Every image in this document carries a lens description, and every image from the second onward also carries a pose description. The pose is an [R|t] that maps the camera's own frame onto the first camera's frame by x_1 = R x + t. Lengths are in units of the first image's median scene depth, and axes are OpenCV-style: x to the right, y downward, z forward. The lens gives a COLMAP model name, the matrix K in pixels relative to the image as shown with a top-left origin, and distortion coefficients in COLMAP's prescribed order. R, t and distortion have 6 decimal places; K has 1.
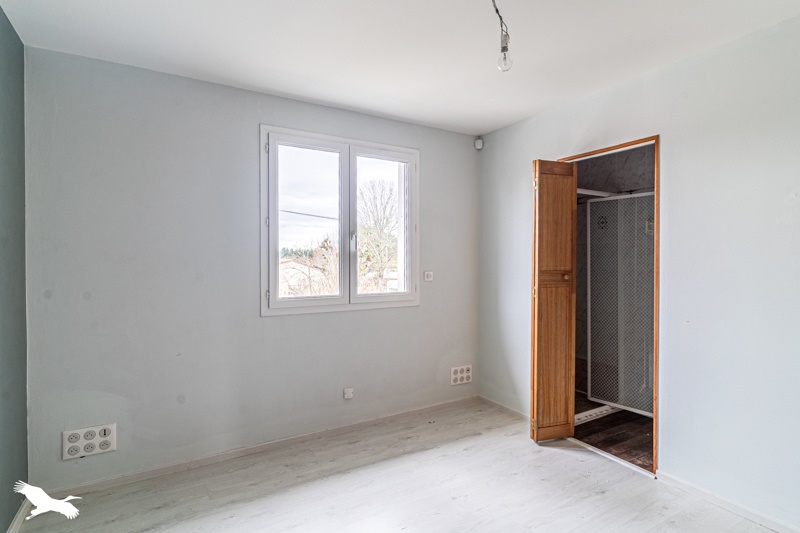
lens RADIAL K [[401.7, 0, 400.0], [0, 401.7, 266.5], [0, 0, 1]] dist [0.000274, 0.000261]
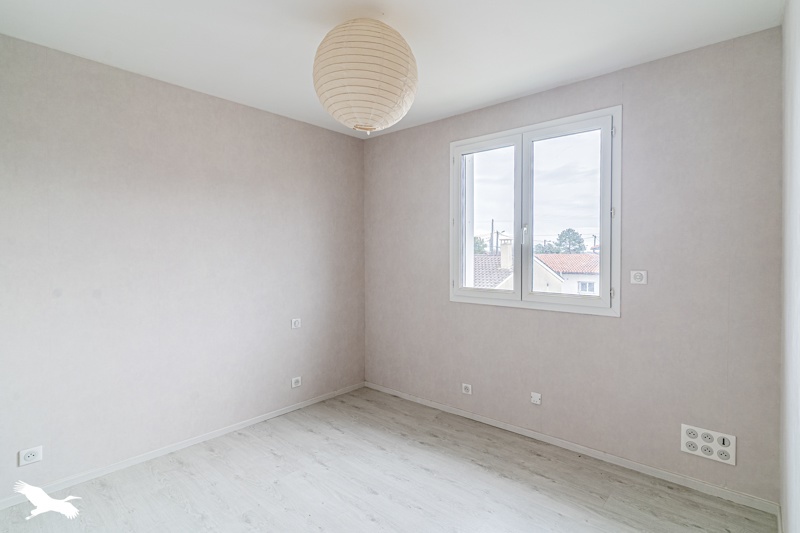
lens RADIAL K [[401.7, 0, 400.0], [0, 401.7, 266.5], [0, 0, 1]] dist [0.000274, 0.000261]
pose [[0.298157, 0.022599, -0.954249, 0.687022], [-0.022147, 0.999614, 0.016754, 0.002647], [0.954260, 0.016138, 0.298543, 0.433331]]
